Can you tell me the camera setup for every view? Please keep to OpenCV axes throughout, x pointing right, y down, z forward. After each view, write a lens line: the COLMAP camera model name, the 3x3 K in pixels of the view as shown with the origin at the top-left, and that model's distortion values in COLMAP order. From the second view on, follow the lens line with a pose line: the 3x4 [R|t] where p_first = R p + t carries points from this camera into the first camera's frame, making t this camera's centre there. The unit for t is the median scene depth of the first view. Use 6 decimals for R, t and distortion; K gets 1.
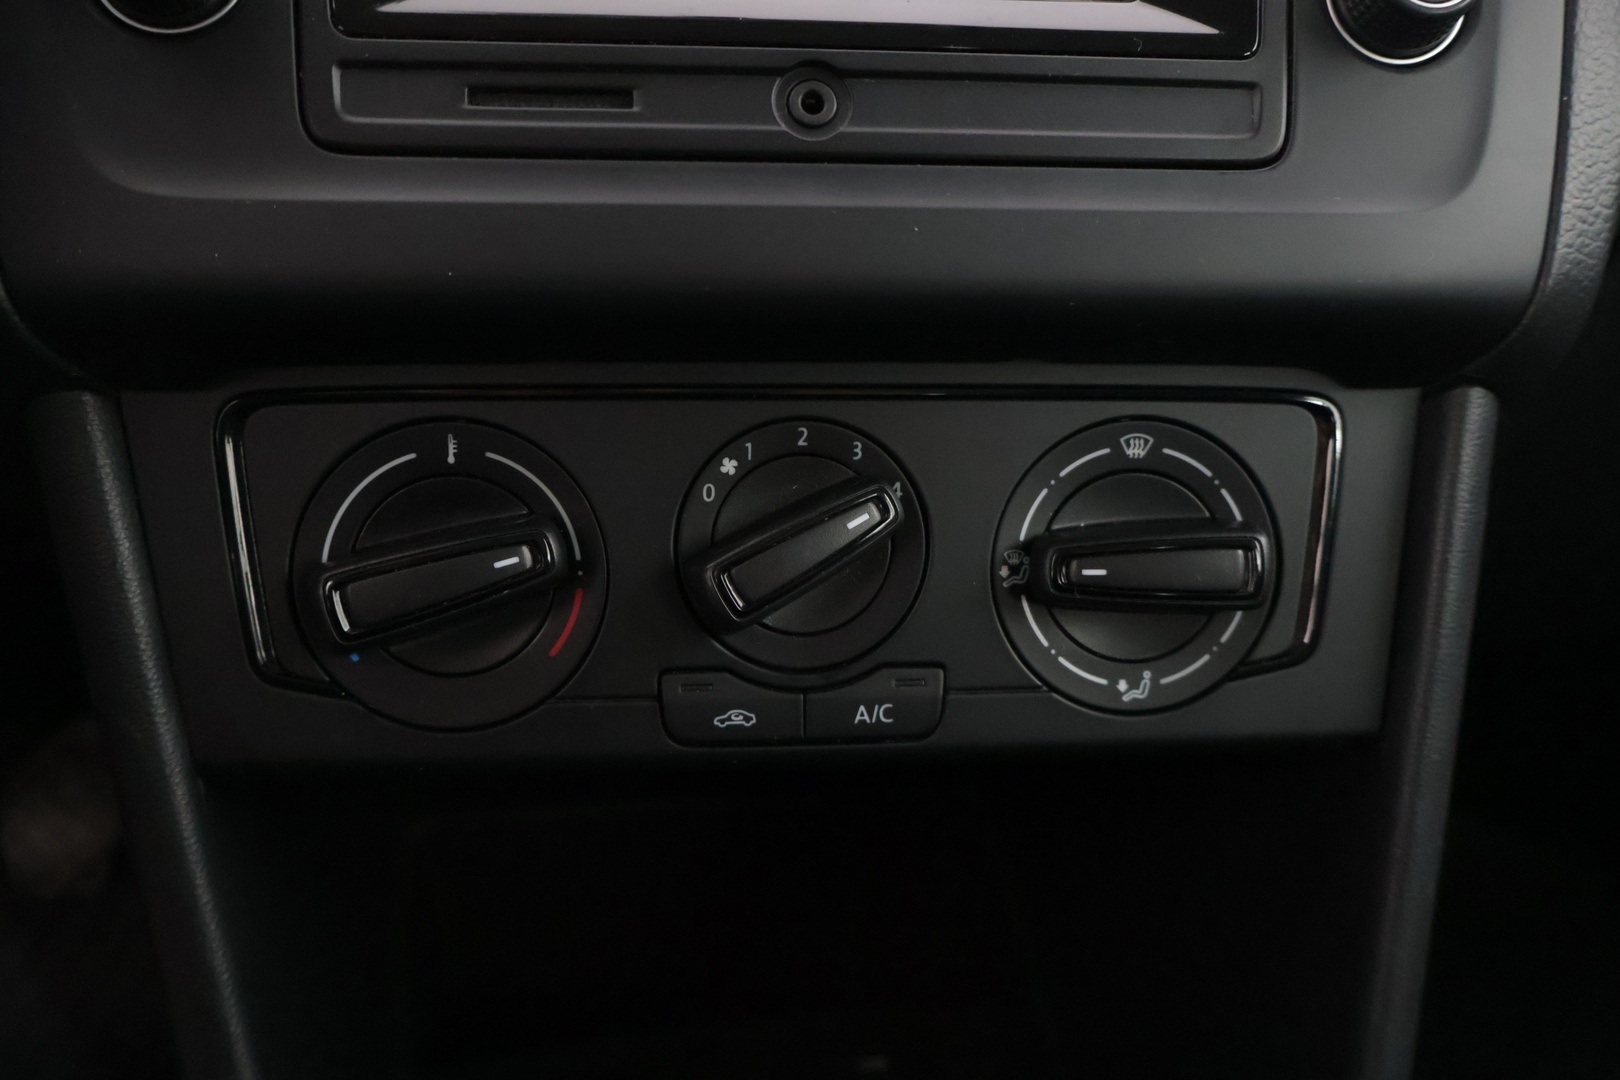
lens RADIAL K [[1352.6, 0, 802.7], [0, 1352.6, 544.6], [0, 0, 1]] dist [-0.009304, 0.015916]
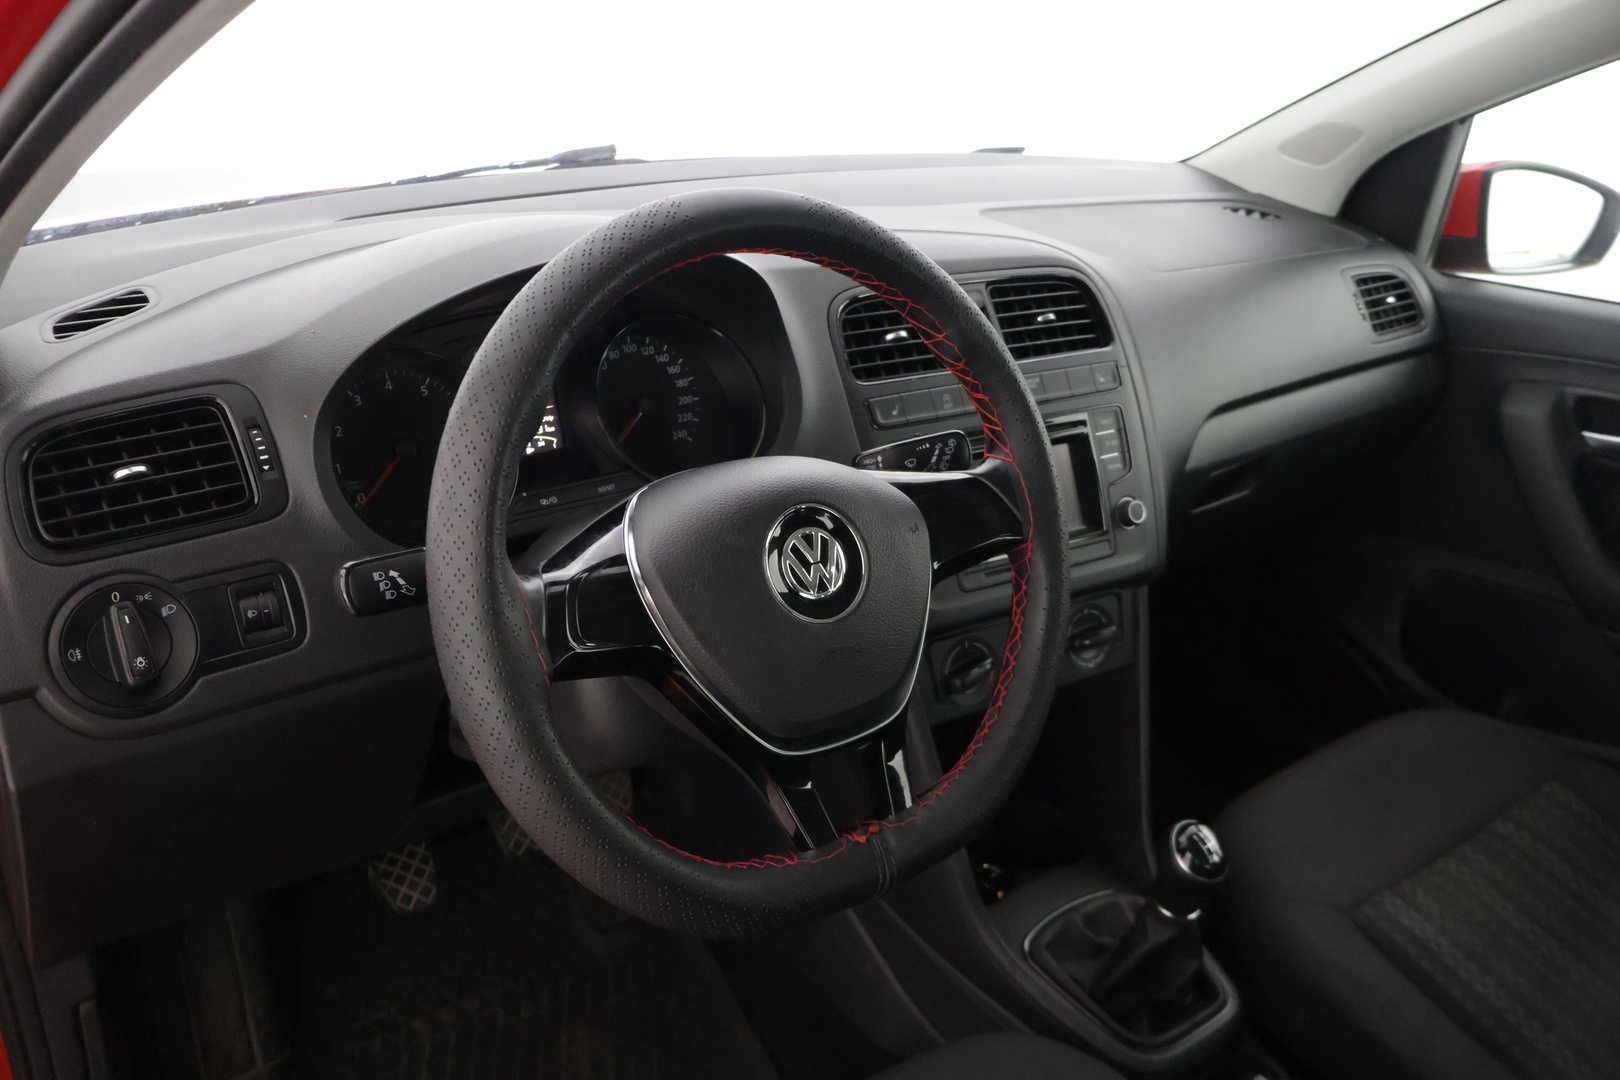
lens RADIAL K [[1352.6, 0, 817.2], [0, 1352.6, 540.1], [0, 0, 1]] dist [-0.009304, 0.015916]
pose [[0.894562, -0.170371, 0.413198, -2.413749], [0.150220, 0.985325, 0.081051, -0.821356], [-0.420943, -0.010435, 0.907027, -2.743711]]
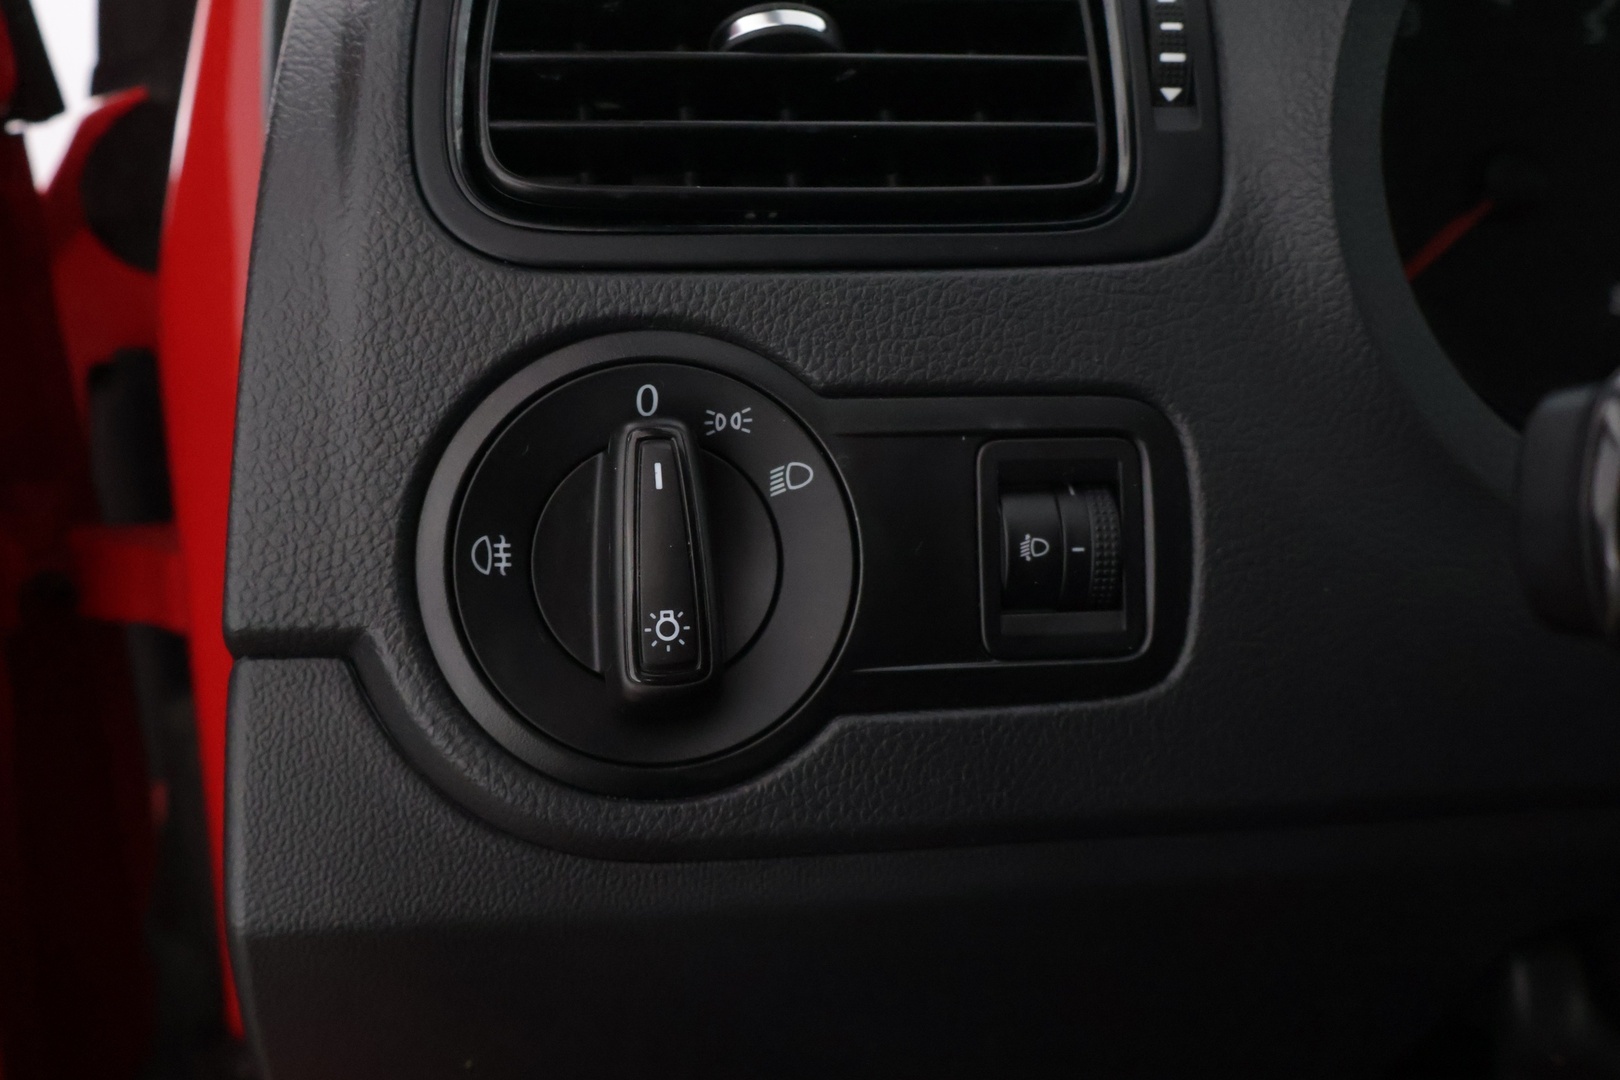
lens RADIAL K [[1658.1, 0, 823.6], [0, 1658.1, 551.9], [0, 0, 1]] dist [-0.030563, 0.000000]
pose [[0.998252, 0.039547, -0.043913, -2.415673], [-0.036766, 0.997372, 0.062425, -0.663536], [0.046266, -0.060701, 0.997083, -0.554502]]
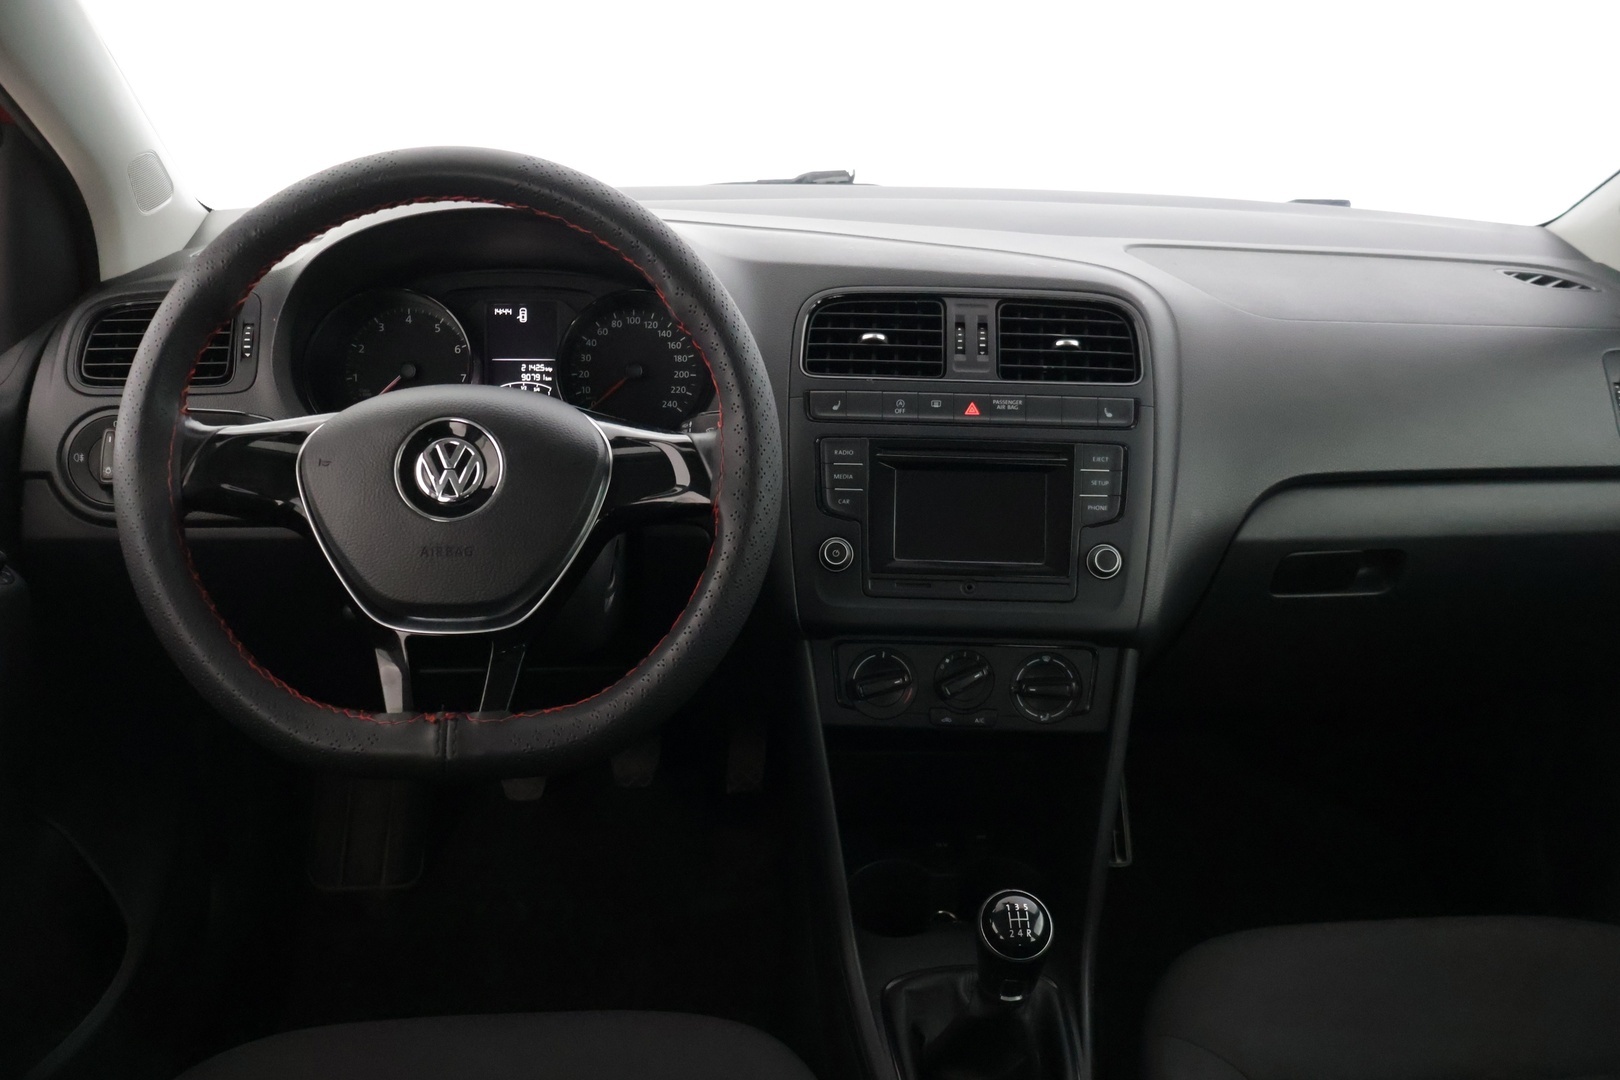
lens RADIAL K [[1352.6, 0, 806.4], [0, 1352.6, 532.3], [0, 0, 1]] dist [-0.009304, 0.015916]
pose [[0.992525, 0.034493, -0.117066, -0.010162], [-0.036998, 0.999129, -0.019290, -0.361542], [0.116298, 0.023477, 0.992937, -3.278850]]
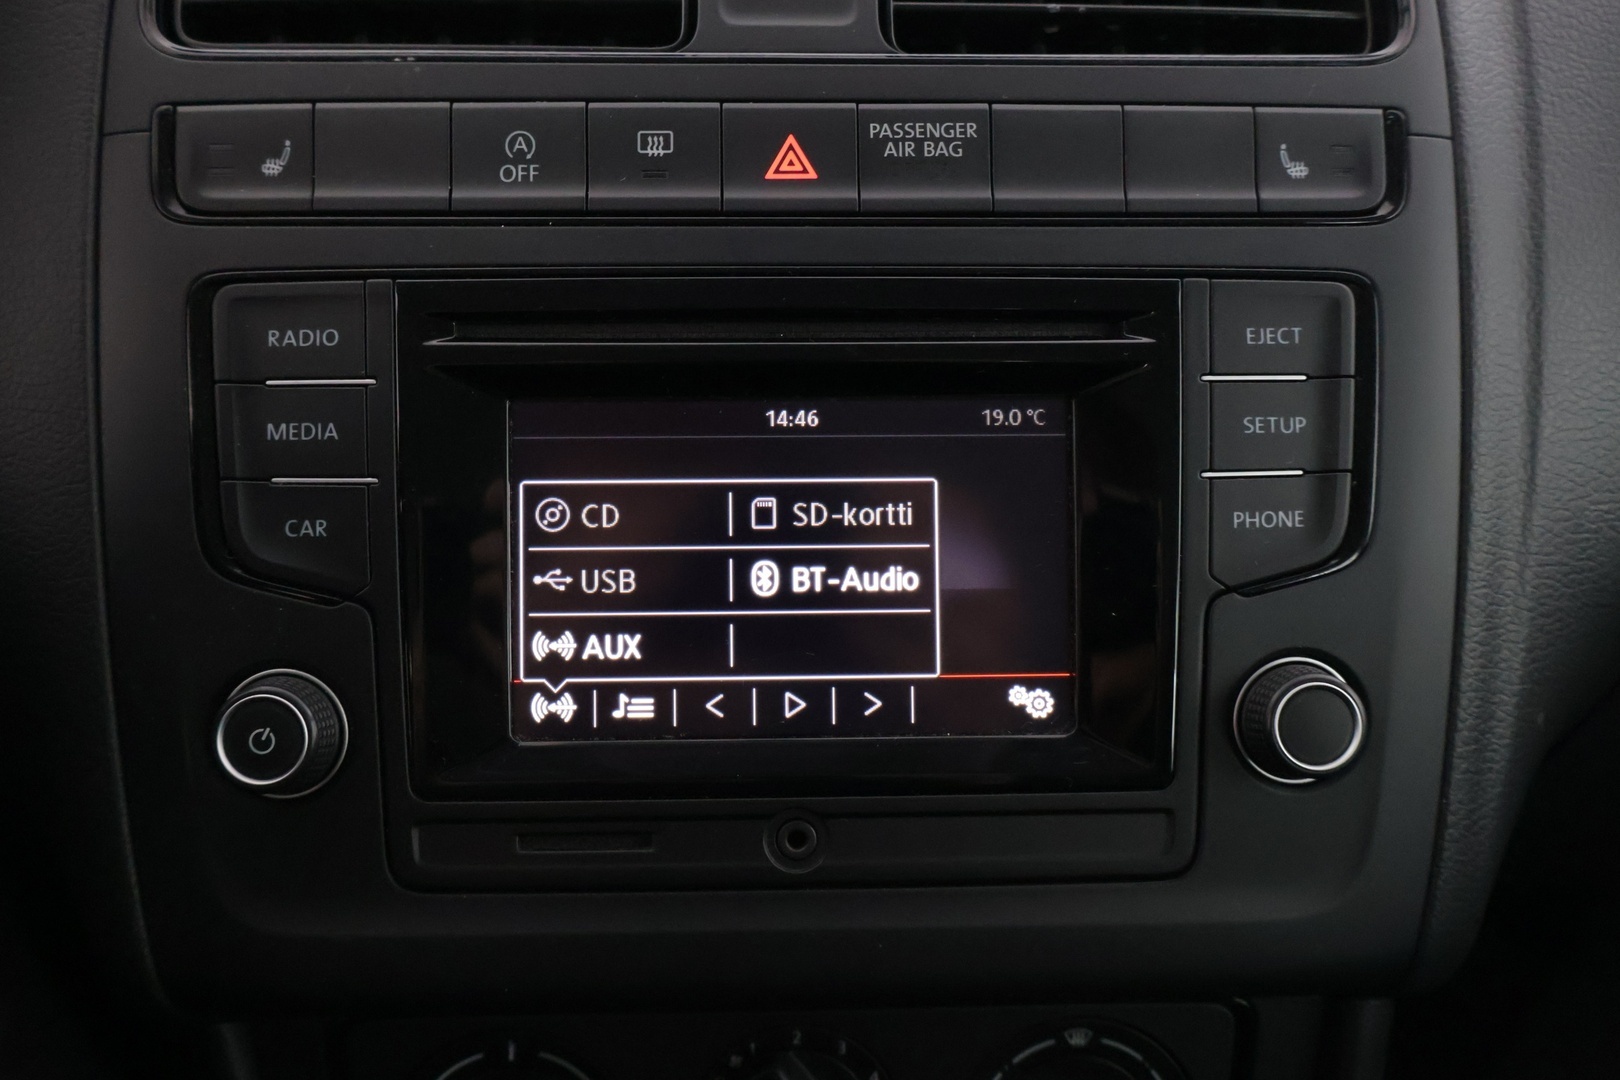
lens RADIAL K [[1352.6, 0, 797.2], [0, 1352.6, 530.5], [0, 0, 1]] dist [-0.009304, 0.015916]
pose [[0.998020, 0.007334, -0.062475, 0.072835], [-0.003847, 0.998436, 0.055768, -0.600893], [0.062786, -0.055417, 0.996487, -0.182914]]
